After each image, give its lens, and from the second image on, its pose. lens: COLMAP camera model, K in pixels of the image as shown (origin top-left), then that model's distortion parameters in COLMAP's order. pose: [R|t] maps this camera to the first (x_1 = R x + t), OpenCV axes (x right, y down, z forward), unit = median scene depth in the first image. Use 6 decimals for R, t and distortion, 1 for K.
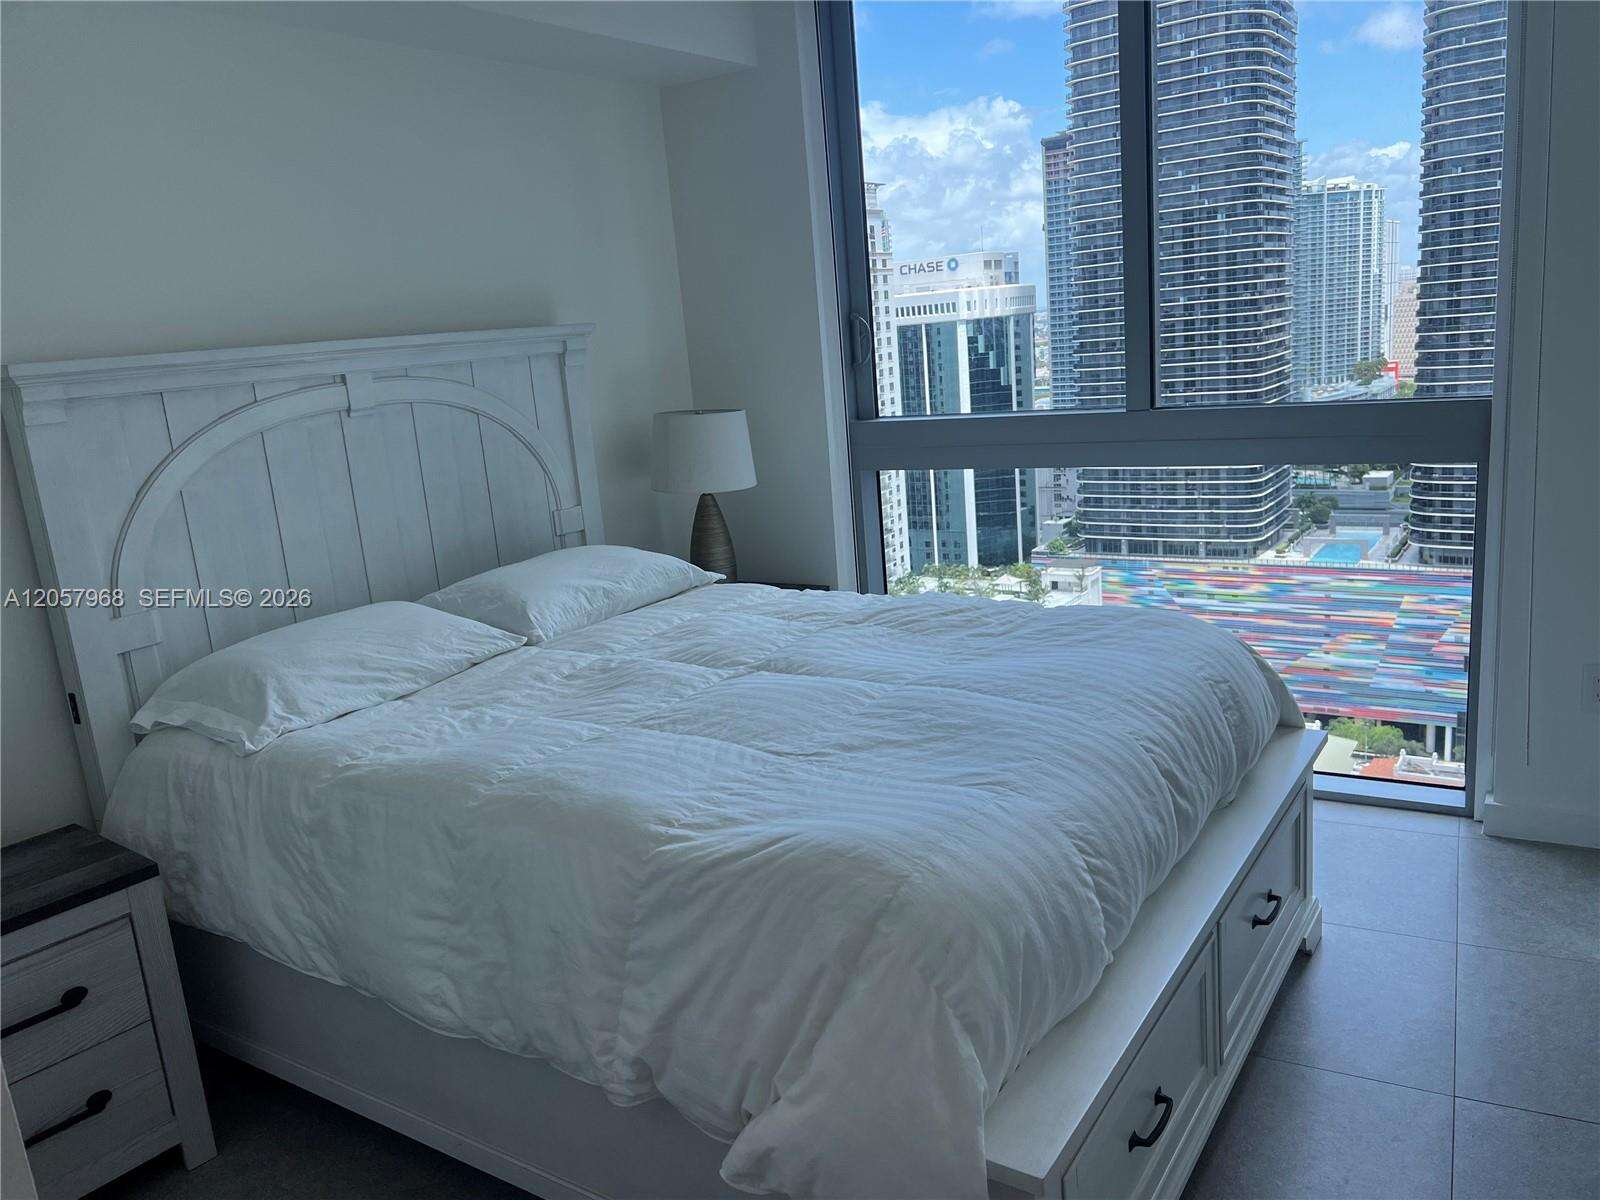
lens RADIAL K [[1198.5, 0, 789.8], [0, 1198.5, 593.9], [0, 0, 1]] dist [0.059418, -0.079670]
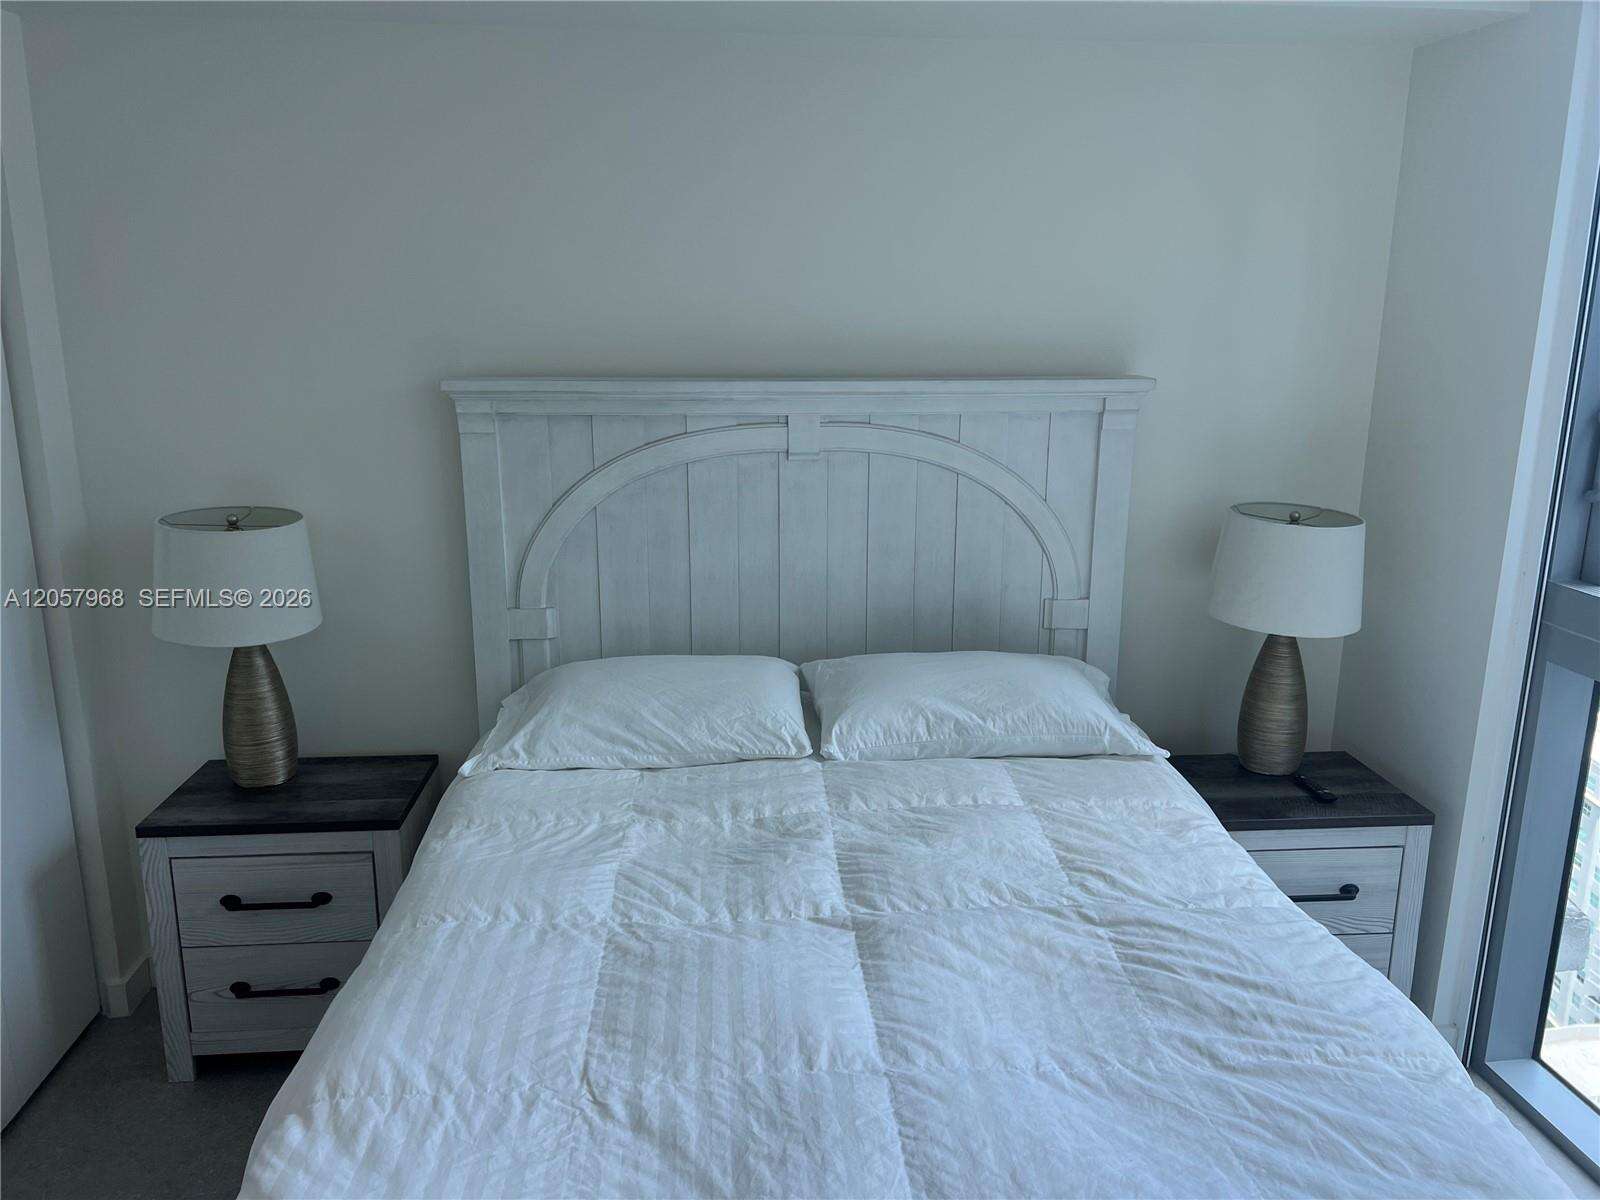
lens RADIAL K [[1199.6, 0, 811.7], [0, 1199.6, 585.2], [0, 0, 1]] dist [0.065856, -0.077432]
pose [[0.629480, 0.272086, -0.727822, 0.379661], [-0.232400, 0.959736, 0.157787, -0.215026], [0.741448, 0.069822, 0.667367, 0.408785]]
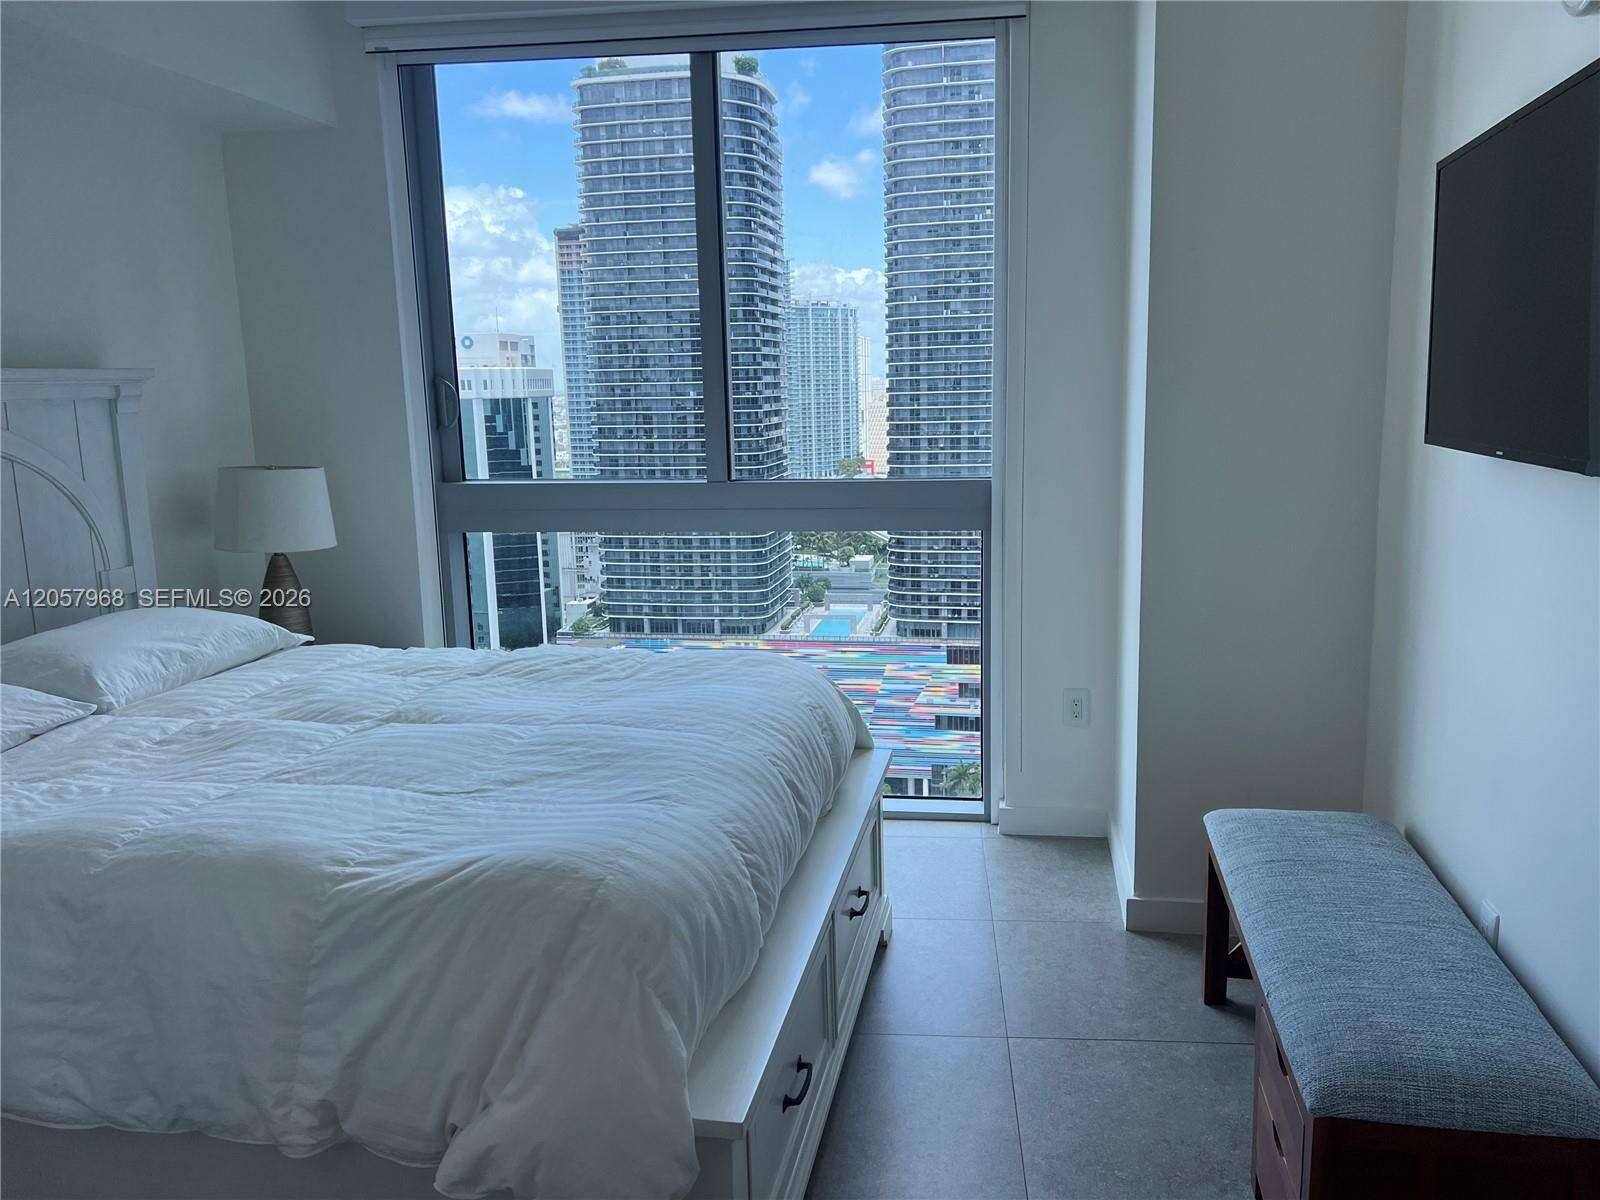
lens RADIAL K [[1197.6, 0, 812.7], [0, 1197.6, 599.0], [0, 0, 1]] dist [0.095295, -0.161393]
pose [[0.916418, -0.008084, 0.400141, -0.089567], [0.033441, 0.997846, -0.056429, 0.026184], [-0.398823, 0.065093, 0.914715, -0.054239]]
